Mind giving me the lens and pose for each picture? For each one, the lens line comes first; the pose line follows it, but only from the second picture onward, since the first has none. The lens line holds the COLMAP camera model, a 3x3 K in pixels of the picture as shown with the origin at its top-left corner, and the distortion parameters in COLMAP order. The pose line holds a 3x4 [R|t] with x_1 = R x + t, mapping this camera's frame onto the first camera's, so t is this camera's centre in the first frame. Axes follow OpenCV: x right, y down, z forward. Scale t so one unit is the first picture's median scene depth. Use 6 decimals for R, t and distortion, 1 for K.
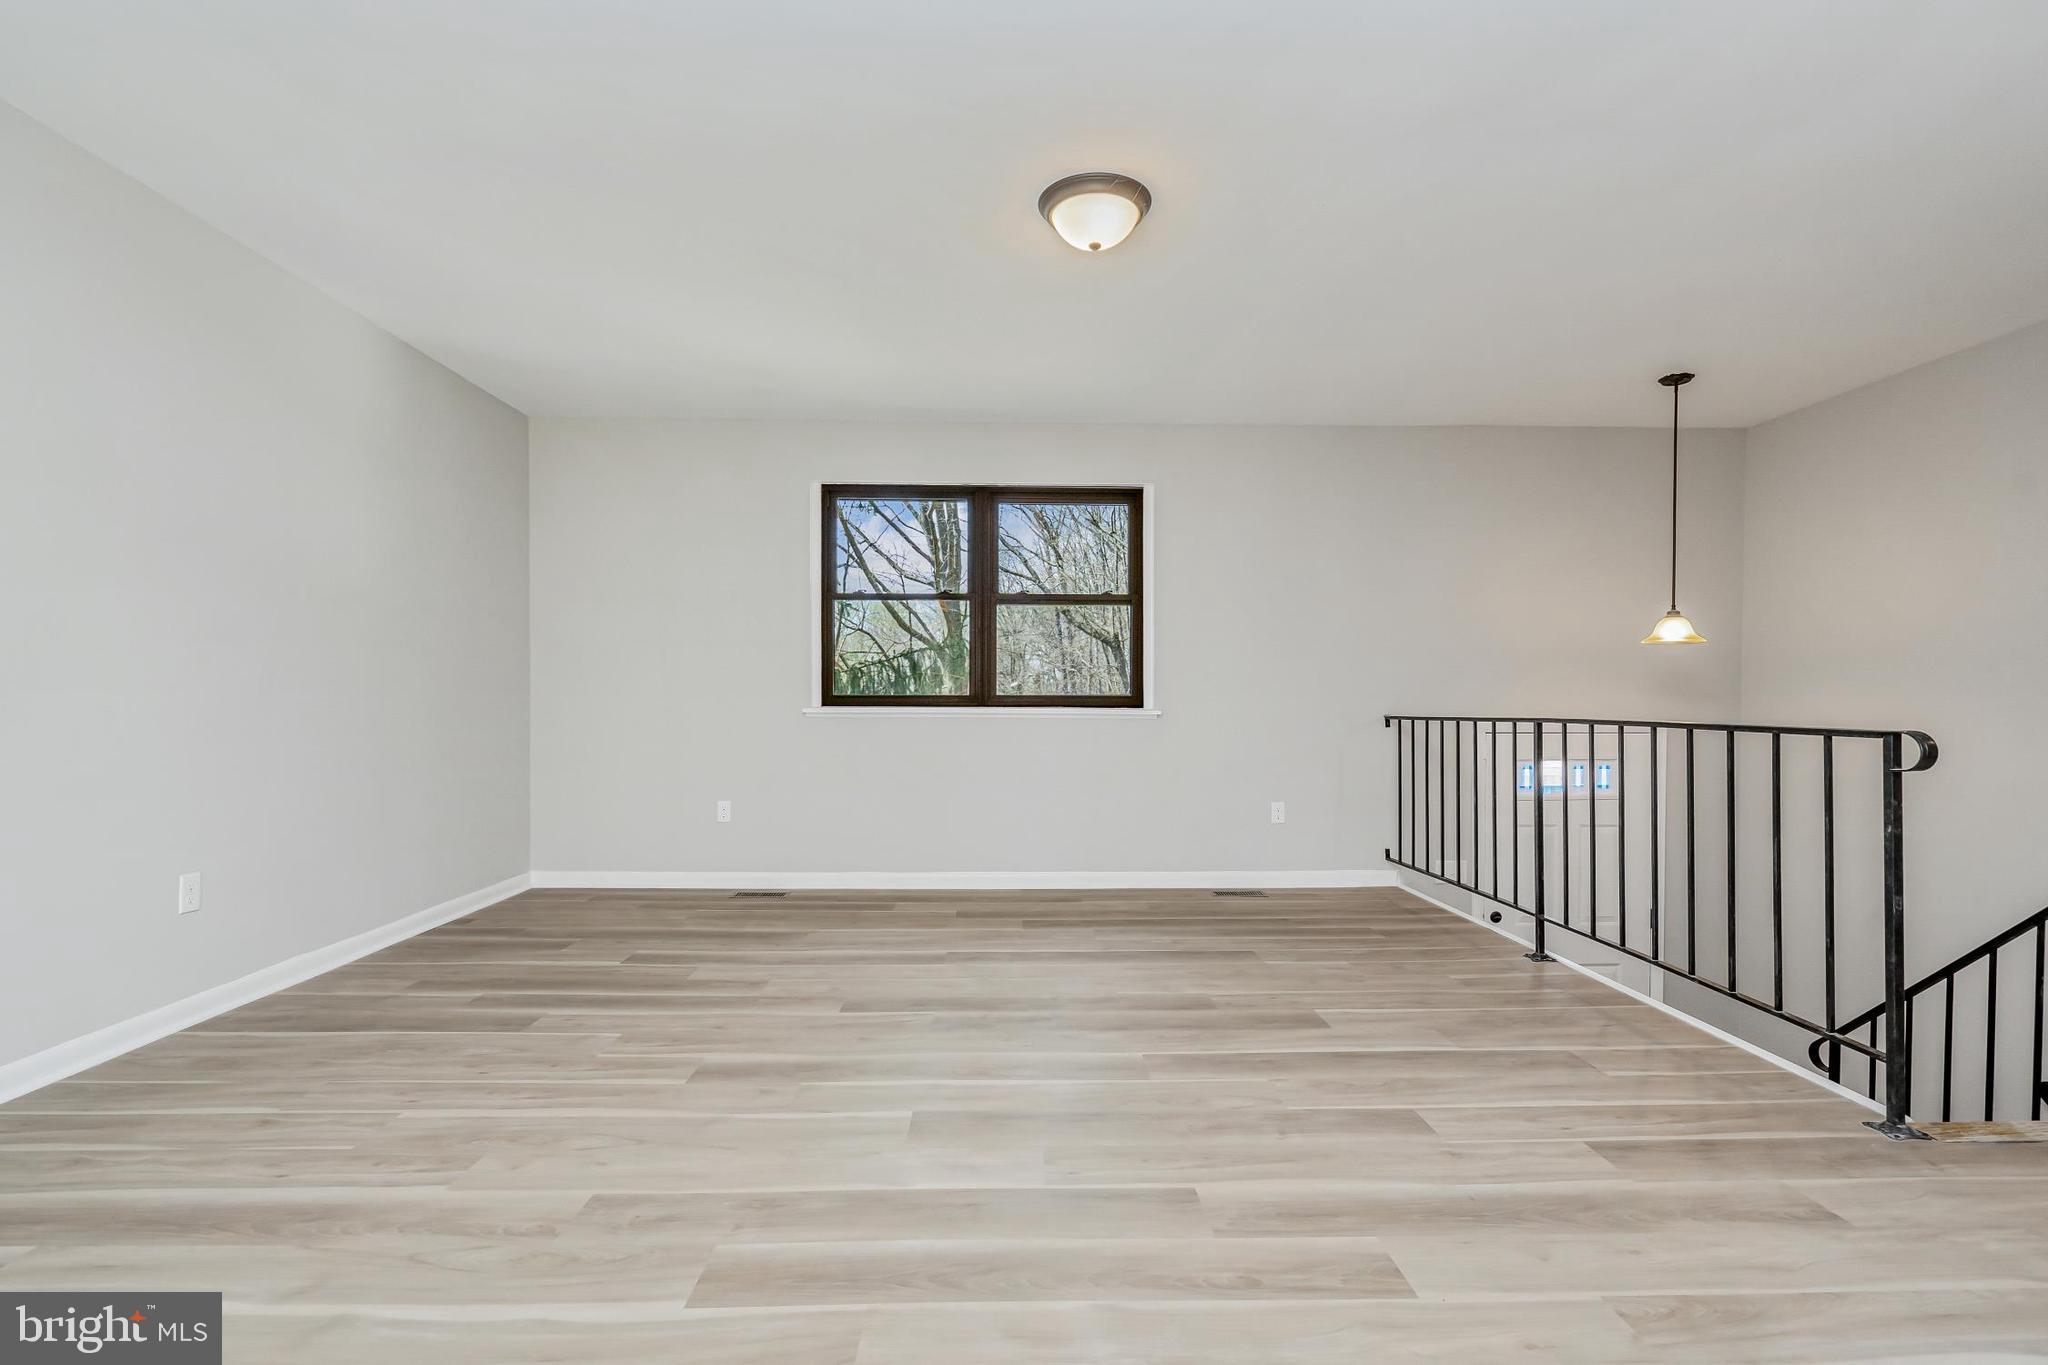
lens RADIAL K [[947.3, 0, 1023.7], [0, 947.3, 711.2], [0, 0, 1]] dist [-0.009583, 0.005128]
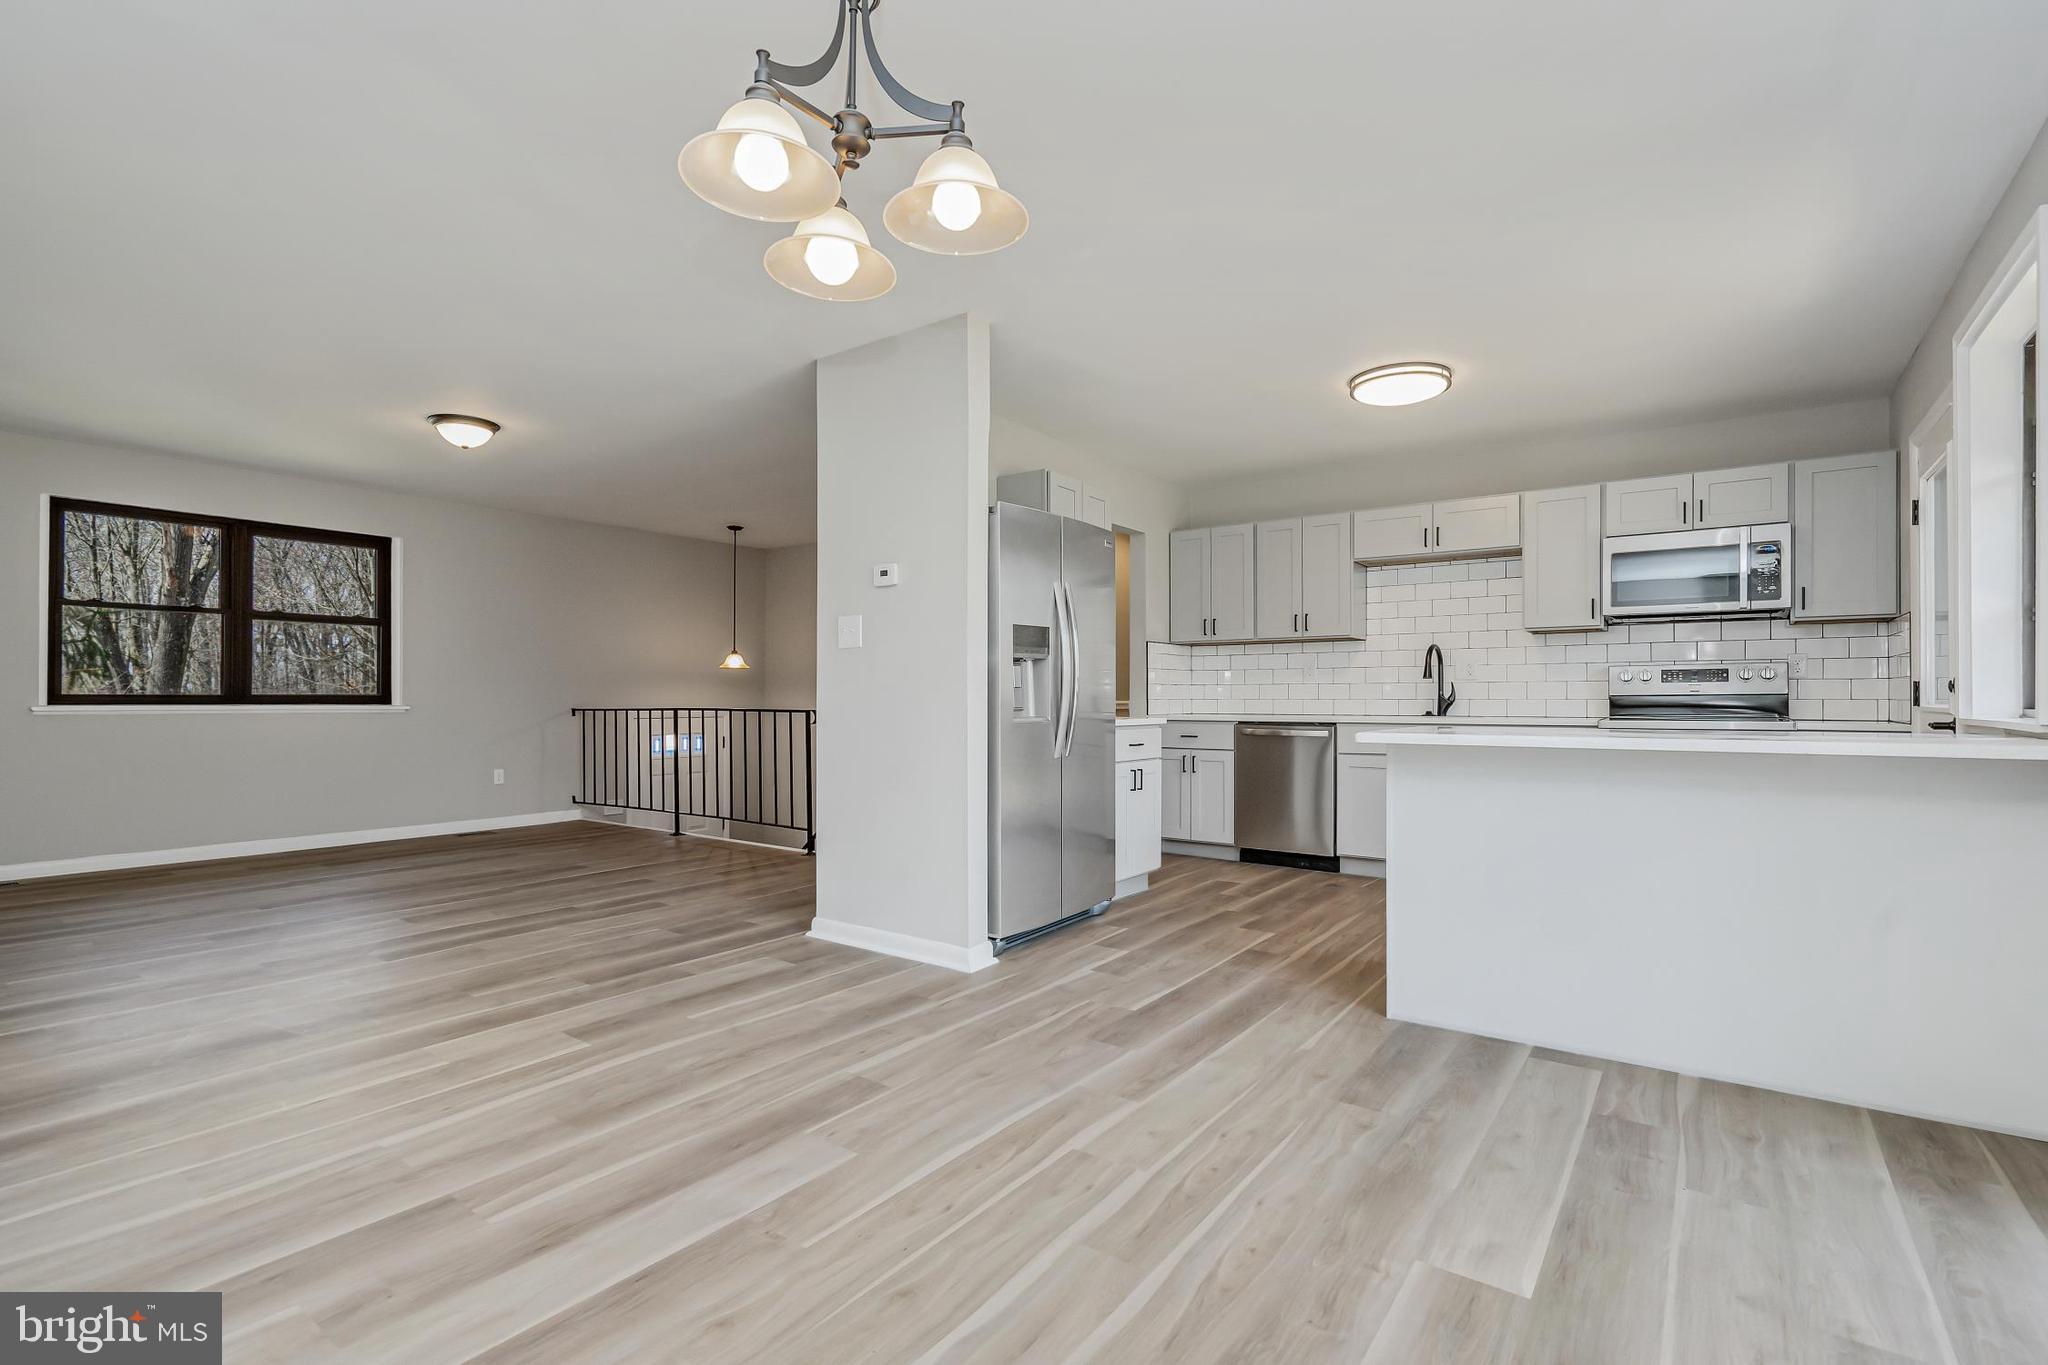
lens RADIAL K [[947.3, 0, 1023.1], [0, 947.3, 687.6], [0, 0, 1]] dist [-0.009583, 0.005128]
pose [[0.610906, 0.007769, 0.791665, -0.537079], [0.010159, 0.999793, -0.017651, 0.007538], [-0.791638, 0.018825, 0.610701, -0.719175]]
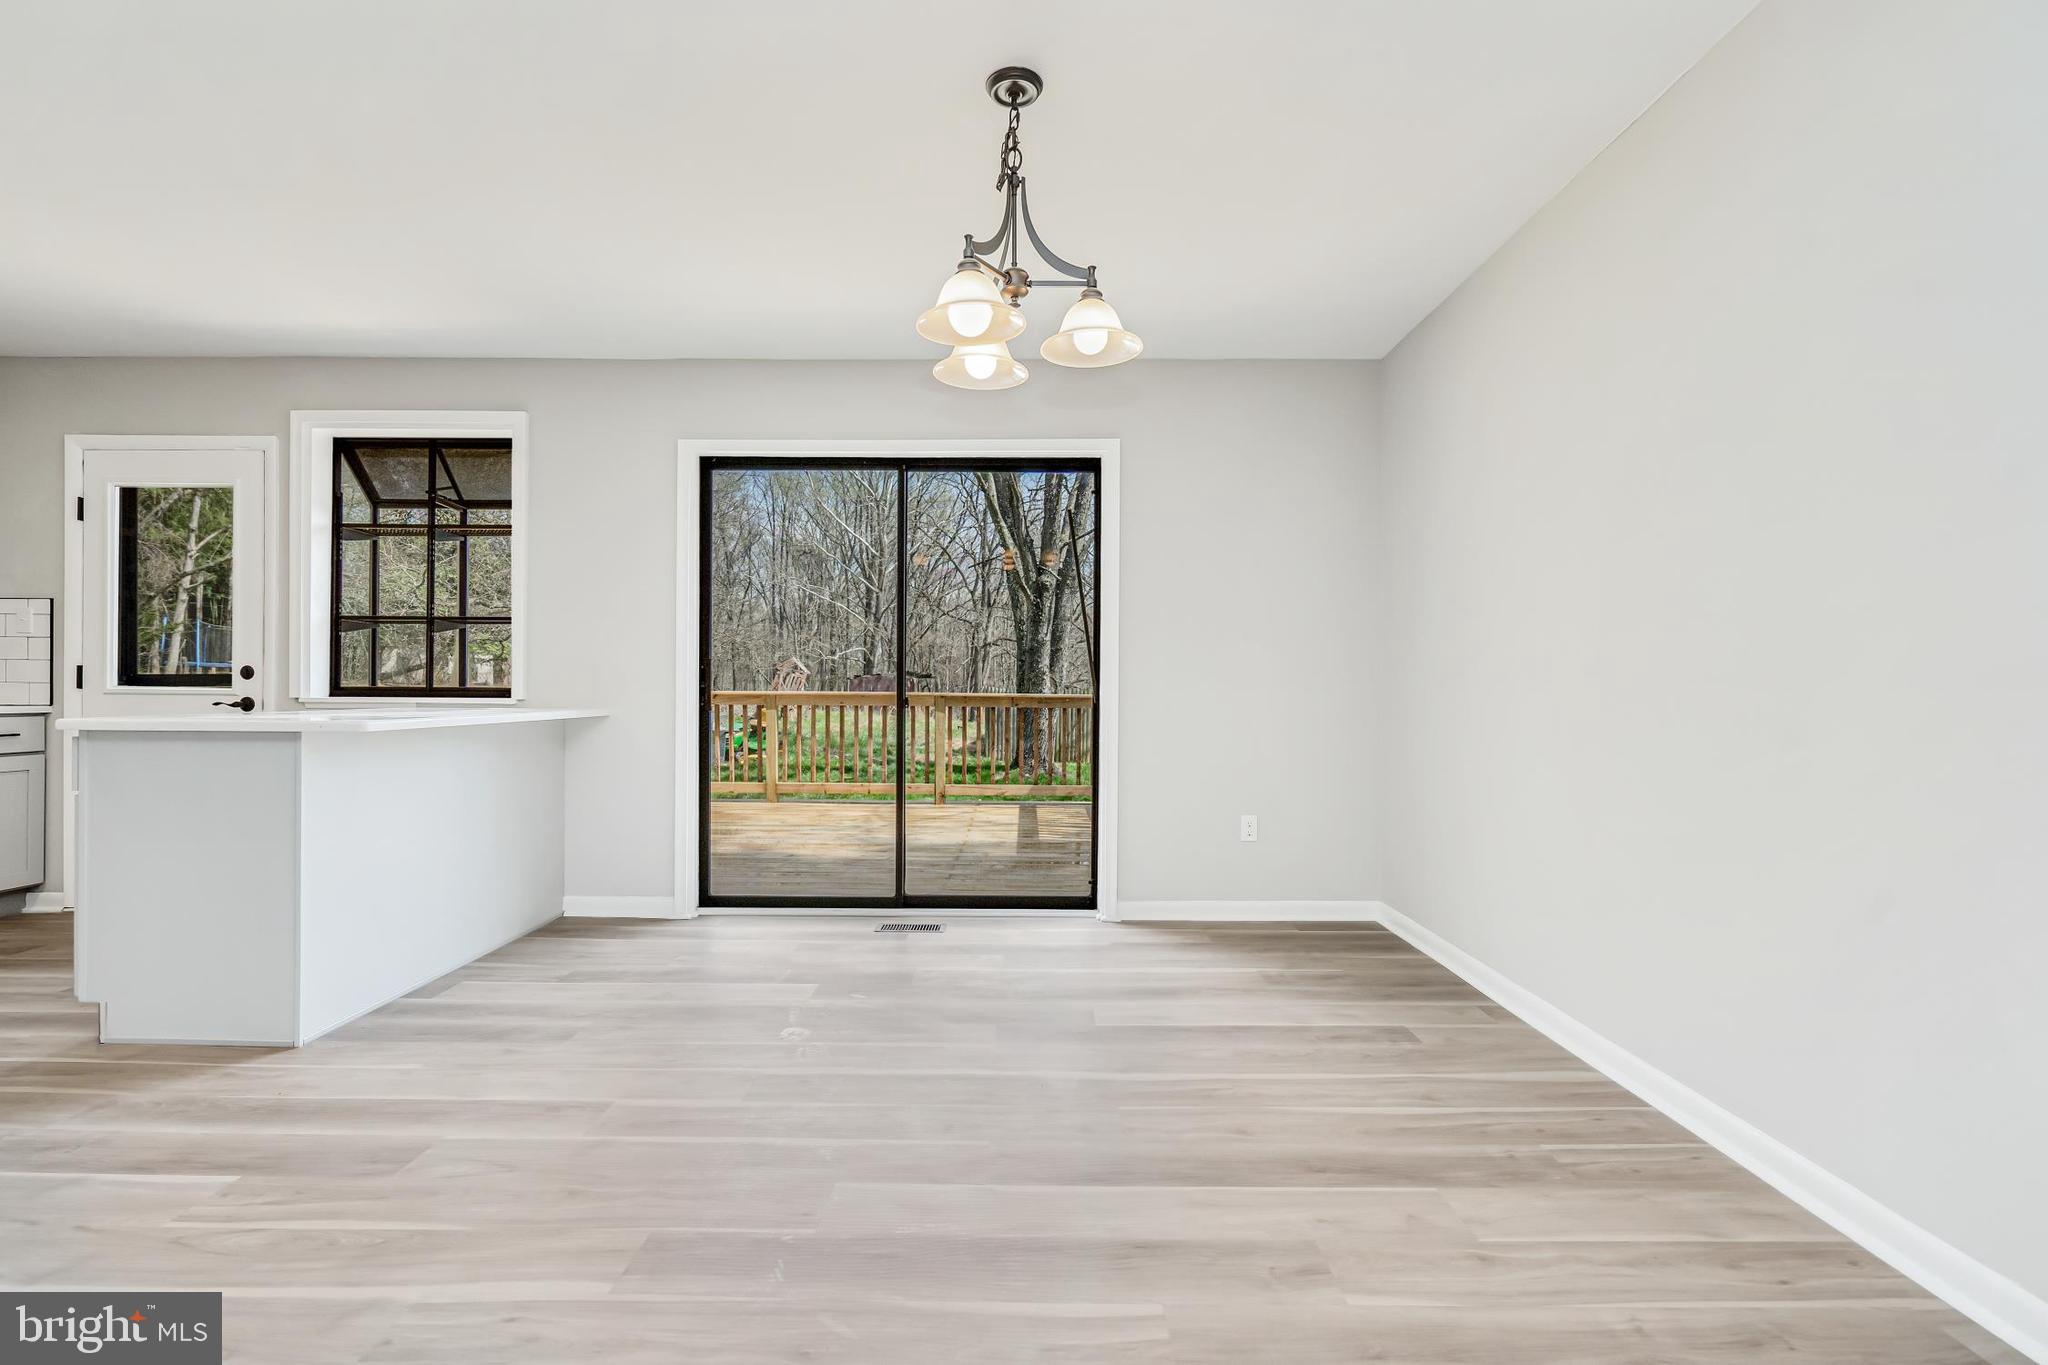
lens RADIAL K [[947.3, 0, 1017.6], [0, 947.3, 690.0], [0, 0, 1]] dist [-0.009583, 0.005128]
pose [[-0.999309, -0.008008, 0.036297, -0.257832], [-0.007486, 0.999867, 0.014498, -0.003895], [-0.036408, 0.014216, -0.999236, 0.245973]]
